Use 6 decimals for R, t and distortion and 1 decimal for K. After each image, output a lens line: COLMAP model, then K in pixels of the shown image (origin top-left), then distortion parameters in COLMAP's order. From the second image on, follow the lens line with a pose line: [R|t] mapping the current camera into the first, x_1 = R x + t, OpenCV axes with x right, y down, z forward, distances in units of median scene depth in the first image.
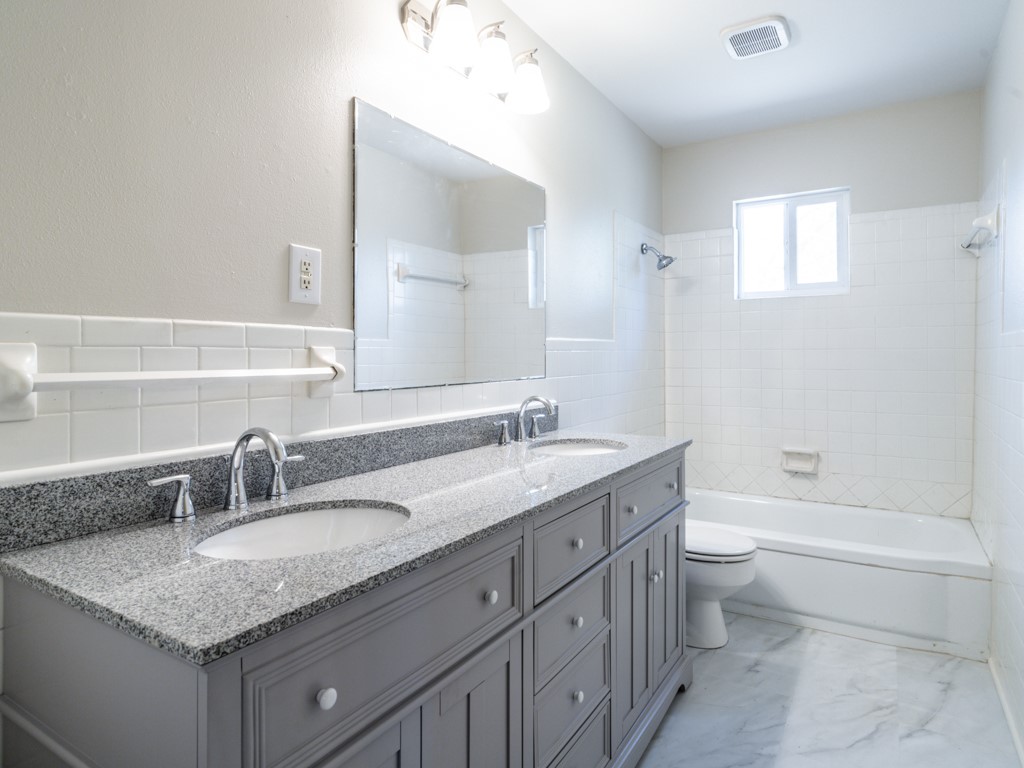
lens RADIAL K [[610.9, 0, 498.4], [0, 610.9, 380.5], [0, 0, 1]] dist [-0.003302, 0.000065]
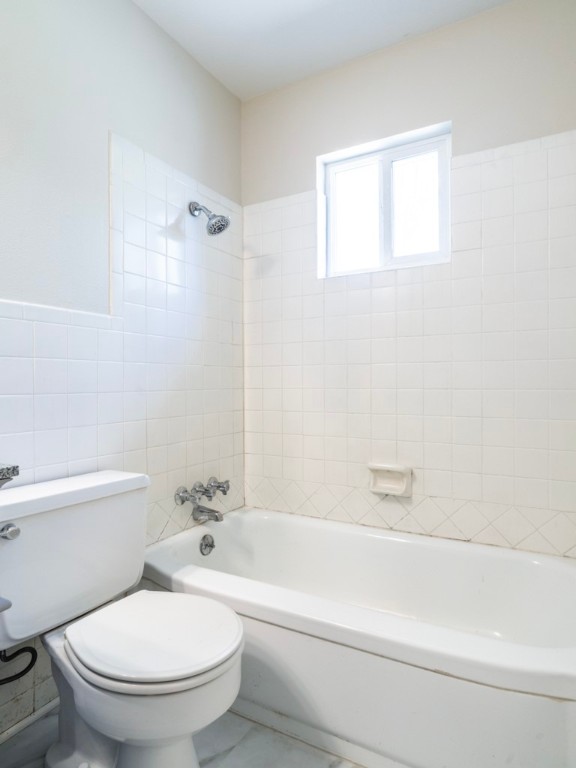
lens RADIAL K [[427.4, 0, 287.1], [0, 427.4, 410.6], [0, 0, 1]] dist [-0.015379, -0.000097]
pose [[0.999603, -0.003479, 0.027958, 0.344001], [0.003106, 0.999906, 0.013365, 0.034800], [-0.028001, -0.013273, 0.999520, 0.456384]]
